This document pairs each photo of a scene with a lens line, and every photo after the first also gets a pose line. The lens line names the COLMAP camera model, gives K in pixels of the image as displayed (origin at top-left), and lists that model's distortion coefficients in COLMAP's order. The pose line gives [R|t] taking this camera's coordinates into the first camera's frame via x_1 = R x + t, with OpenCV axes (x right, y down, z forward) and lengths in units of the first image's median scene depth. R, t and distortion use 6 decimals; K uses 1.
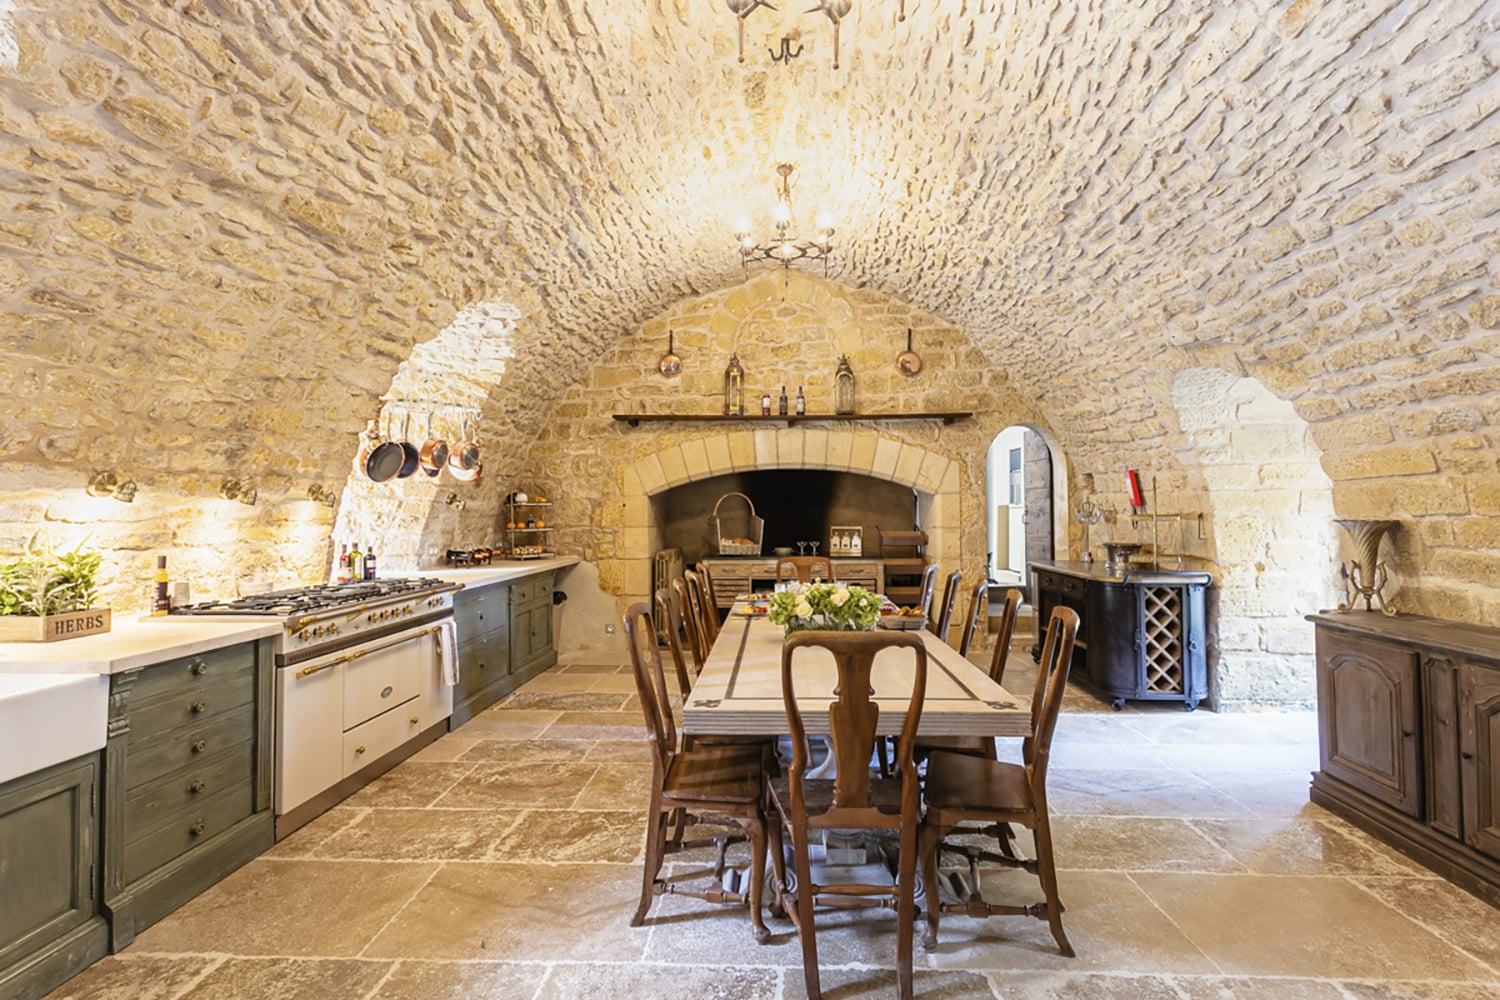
lens RADIAL K [[710.7, 0, 746.9], [0, 710.7, 495.8], [0, 0, 1]] dist [-0.000832, 0.000143]
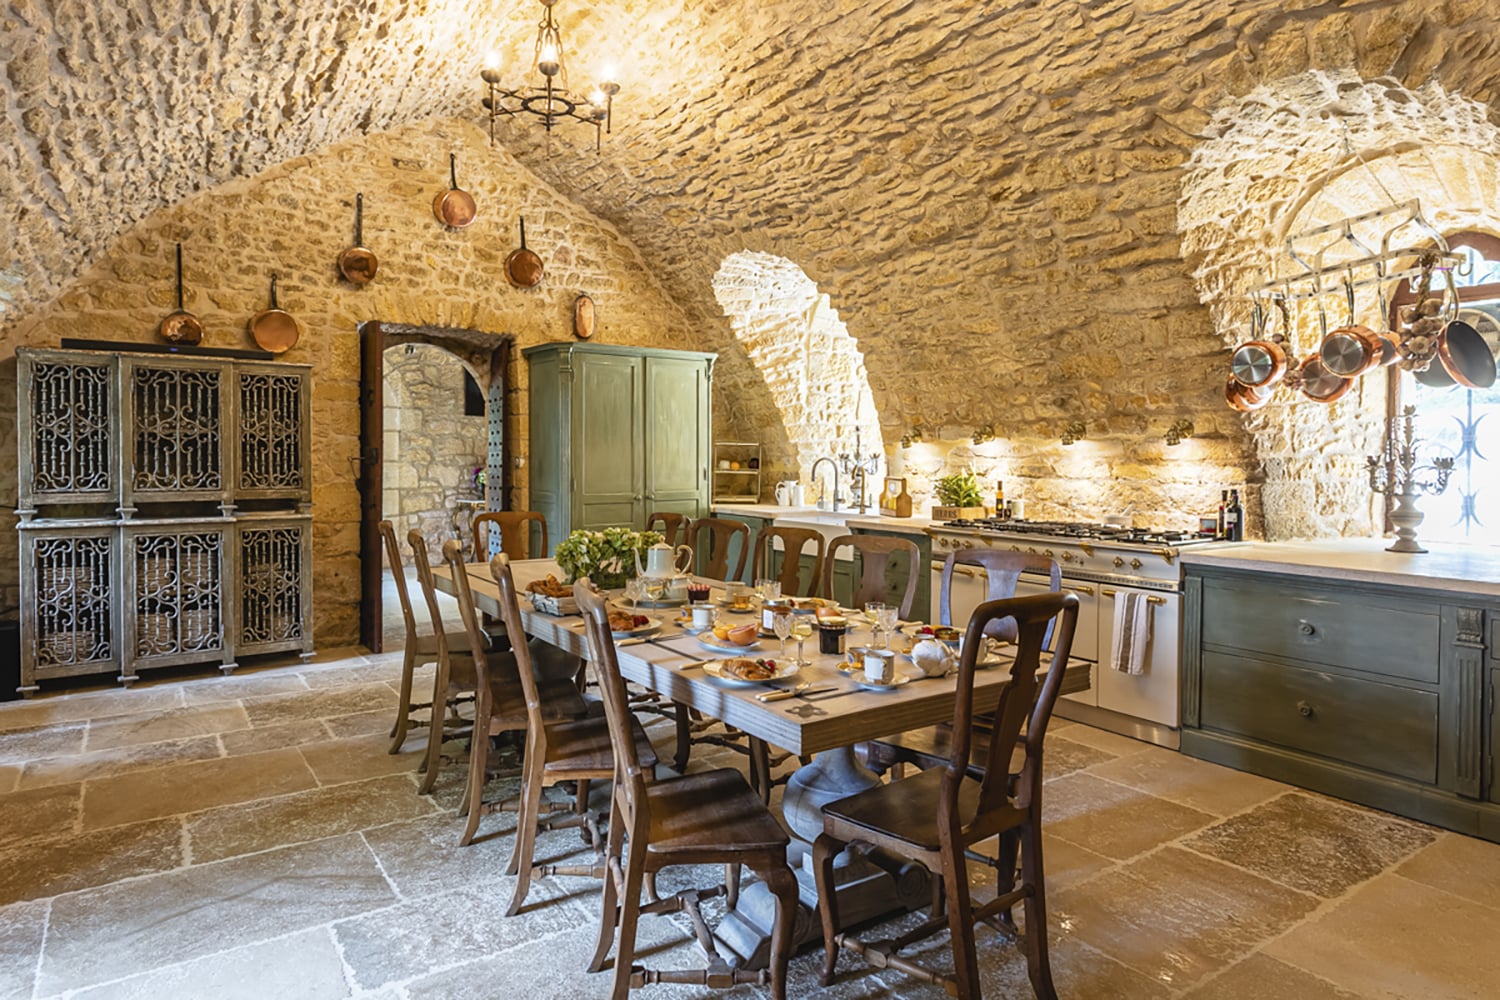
lens RADIAL K [[910.8, 0, 722.7], [0, 910.8, 477.5], [0, 0, 1]] dist [-0.008940, 0.001720]
pose [[-0.811294, 0.016311, -0.584411, 0.696158], [0.013364, 0.999867, 0.009355, 0.049039], [0.584486, -0.000221, -0.811404, 2.057397]]
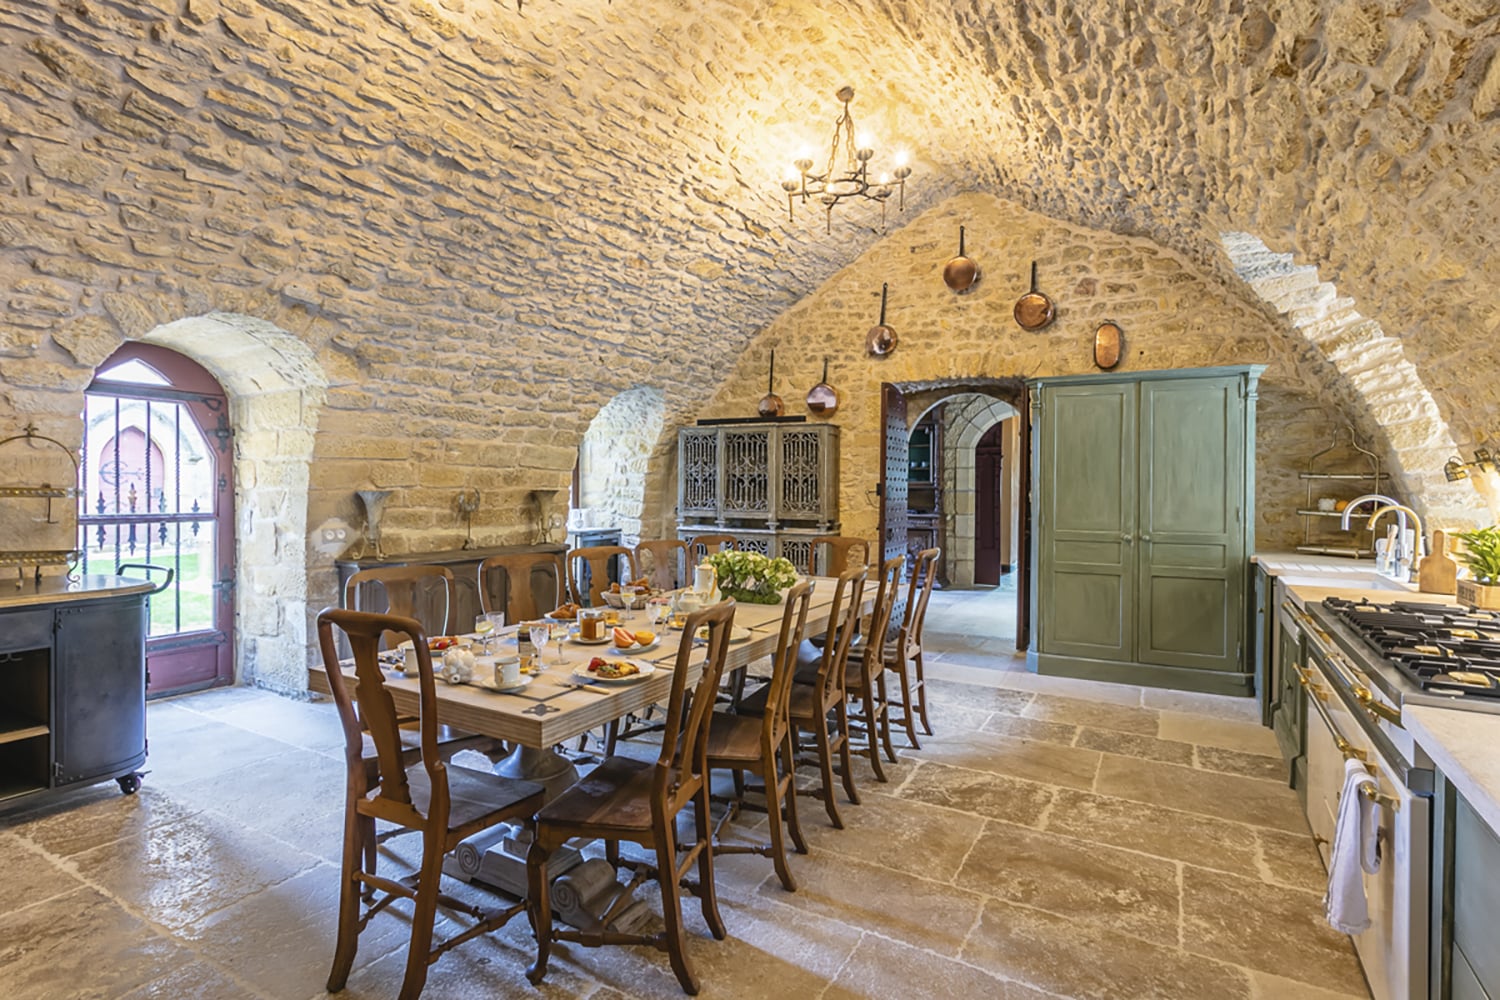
lens RADIAL K [[752.8, 0, 701.7], [0, 752.8, 489.0], [0, 0, 1]] dist [-0.006058, 0.000859]
pose [[-0.866587, -0.004178, 0.499008, -0.413388], [-0.013657, 0.999789, -0.015345, 0.046695], [-0.498838, -0.020113, -0.866462, 2.039800]]
